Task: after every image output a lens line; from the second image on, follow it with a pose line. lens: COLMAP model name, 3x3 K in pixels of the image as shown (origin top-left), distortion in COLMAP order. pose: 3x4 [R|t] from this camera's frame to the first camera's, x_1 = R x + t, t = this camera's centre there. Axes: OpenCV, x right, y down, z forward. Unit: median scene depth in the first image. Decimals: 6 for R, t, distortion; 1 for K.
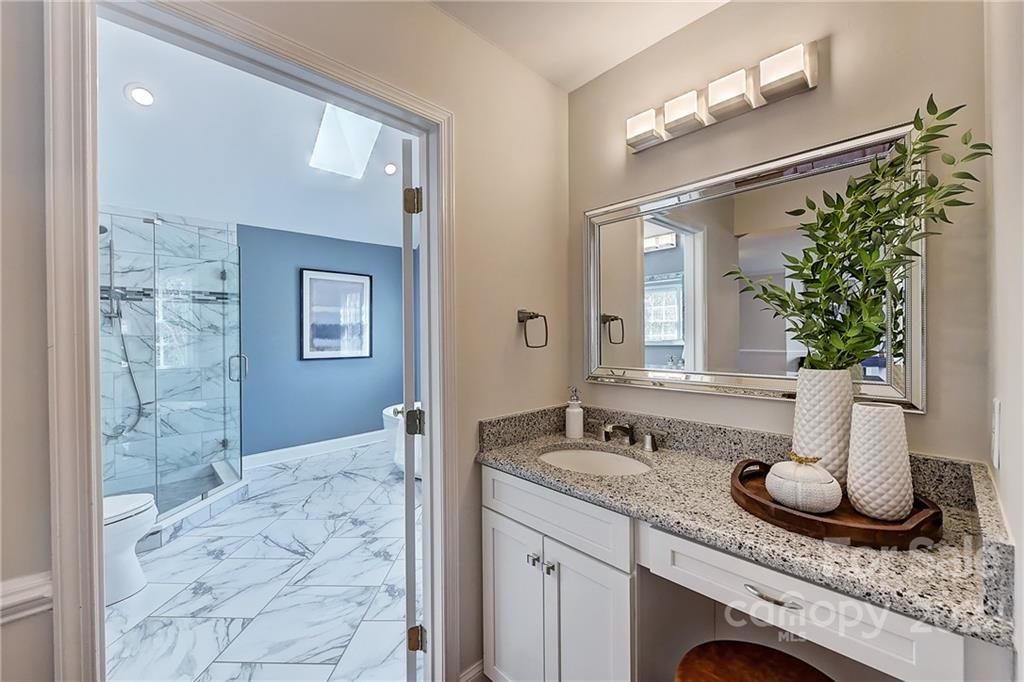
lens RADIAL K [[411.4, 0, 512.2], [0, 411.4, 336.2], [0, 0, 1]] dist [-0.000825, -0.000109]
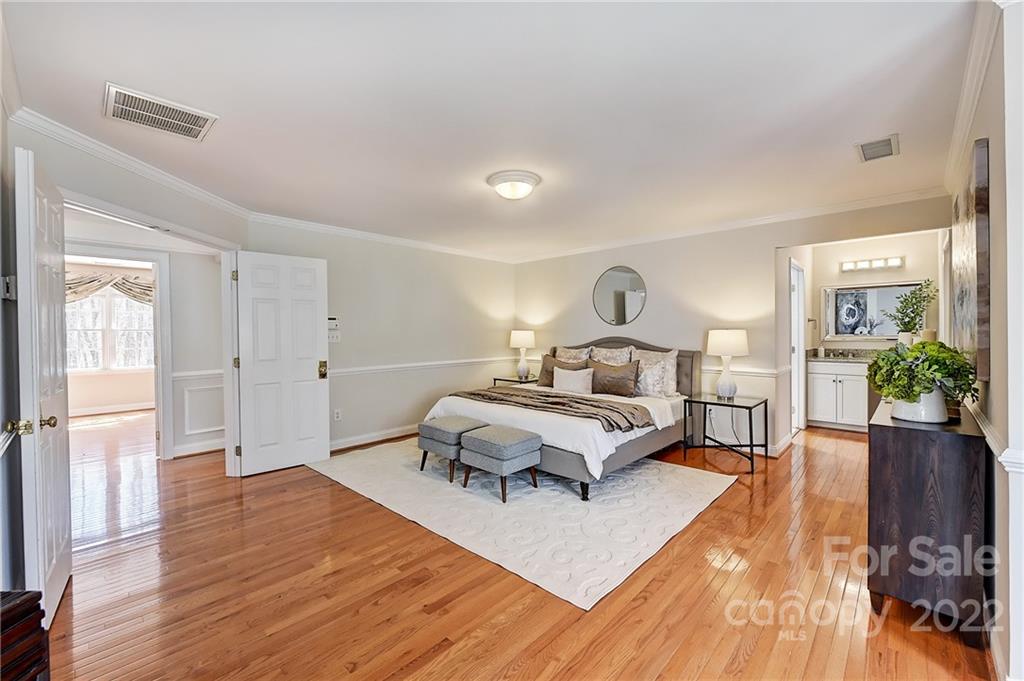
lens RADIAL K [[422.4, 0, 511.1], [0, 422.4, 336.7], [0, 0, 1]] dist [0.000427, 0.000055]
pose [[0.998926, -0.005052, 0.046057, -3.549245], [0.004798, 0.999973, 0.005625, 0.071328], [-0.046084, -0.005398, 0.998923, -3.234240]]
